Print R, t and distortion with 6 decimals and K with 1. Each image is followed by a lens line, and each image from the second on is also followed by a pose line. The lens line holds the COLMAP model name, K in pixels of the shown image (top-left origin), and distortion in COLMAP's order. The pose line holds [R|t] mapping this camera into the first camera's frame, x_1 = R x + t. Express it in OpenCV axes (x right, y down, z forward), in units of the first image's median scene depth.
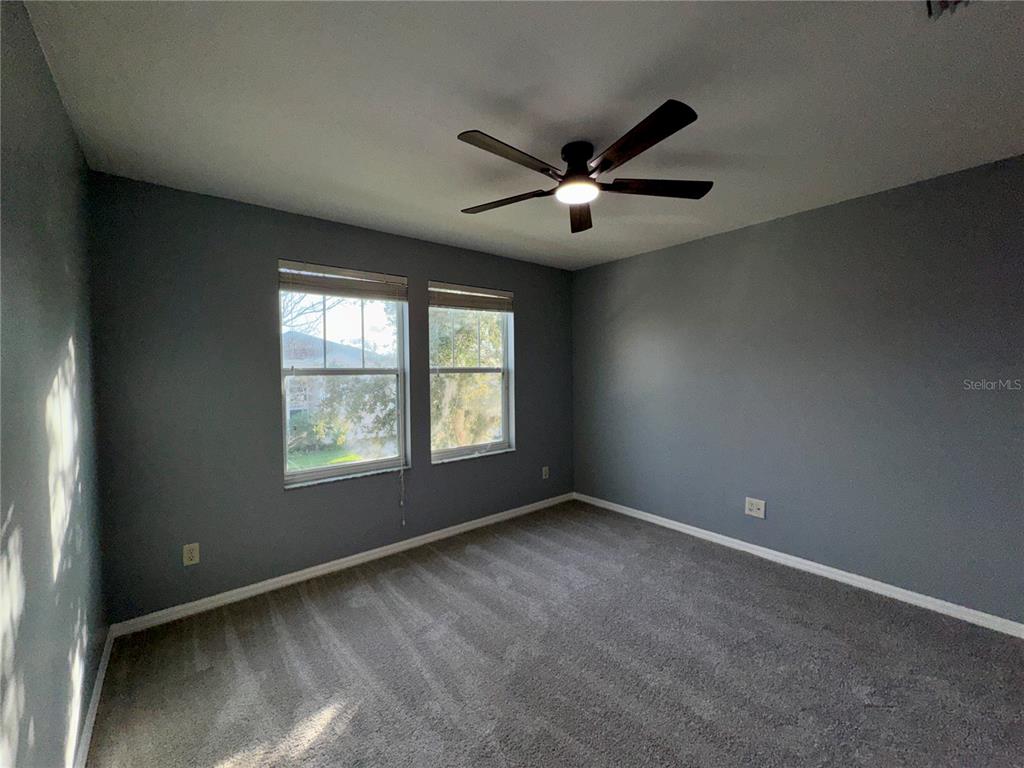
lens RADIAL K [[409.8, 0, 510.3], [0, 409.8, 383.9], [0, 0, 1]] dist [-0.000218, -0.000128]
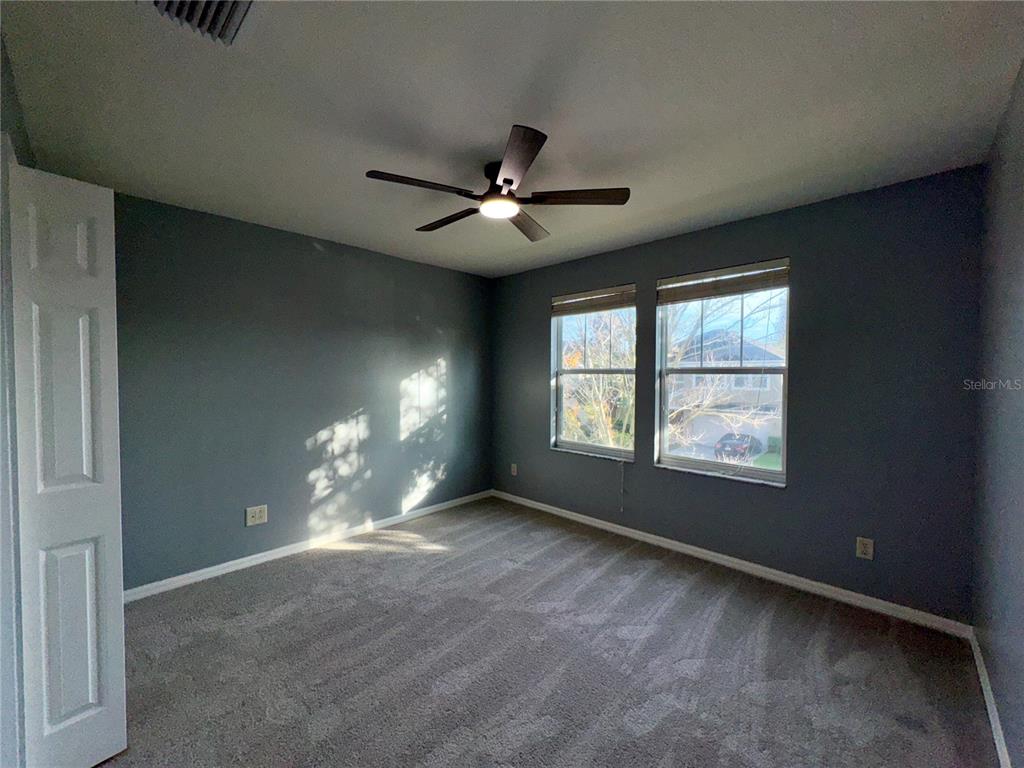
lens RADIAL K [[409.8, 0, 510.3], [0, 409.8, 383.9], [0, 0, 1]] dist [-0.000218, -0.000128]
pose [[0.129258, 0.042440, -0.990702, 0.846456], [-0.032693, 0.998723, 0.038518, -0.032694], [0.991072, 0.027410, 0.130481, 0.600961]]
